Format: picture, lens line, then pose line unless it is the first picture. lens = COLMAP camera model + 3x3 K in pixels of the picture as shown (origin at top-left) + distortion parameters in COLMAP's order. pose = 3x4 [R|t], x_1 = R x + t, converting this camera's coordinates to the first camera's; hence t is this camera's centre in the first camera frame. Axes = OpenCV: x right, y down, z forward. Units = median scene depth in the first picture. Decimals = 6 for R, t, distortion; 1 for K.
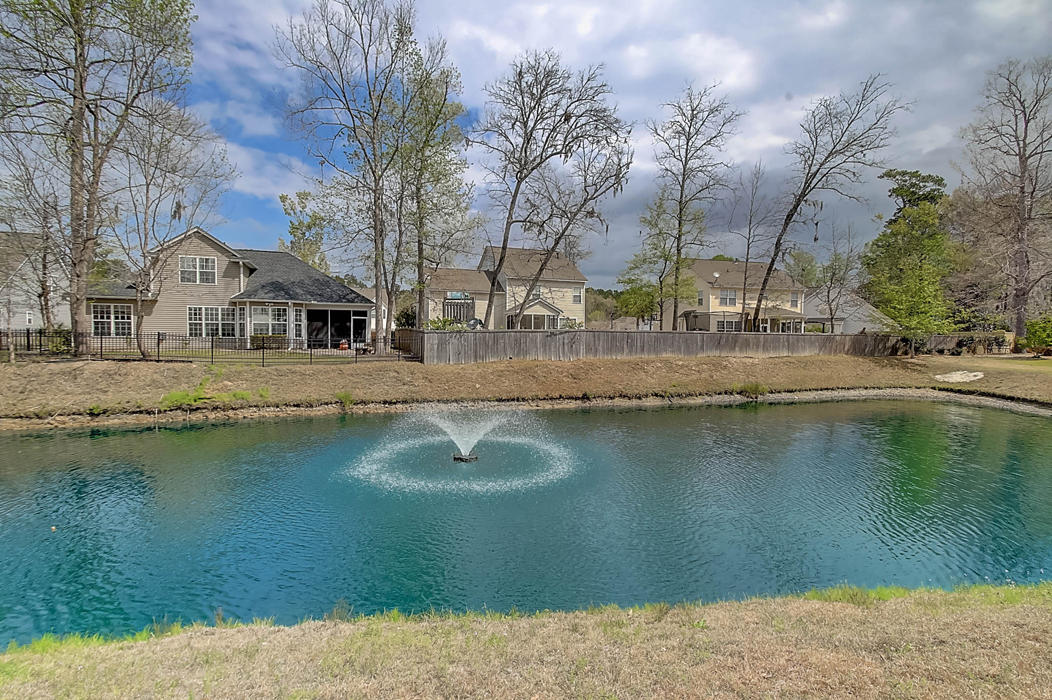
lens RADIAL K [[474.2, 0, 530.9], [0, 474.2, 352.9], [0, 0, 1]] dist [-0.001639, -0.000468]
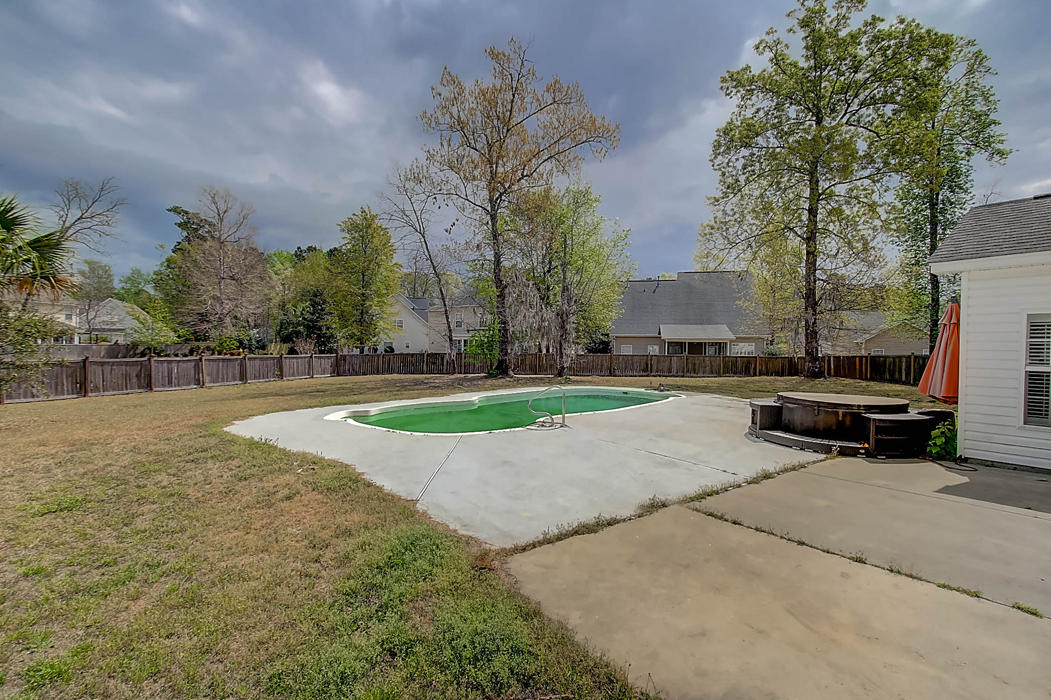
lens RADIAL K [[473.7, 0, 530.4], [0, 473.7, 352.9], [0, 0, 1]] dist [-0.001639, -0.000468]
pose [[0.327591, -0.017733, 0.944653, -0.247971], [0.033996, 0.999398, 0.006971, 0.019398], [-0.944208, 0.029831, 0.327996, -0.660483]]
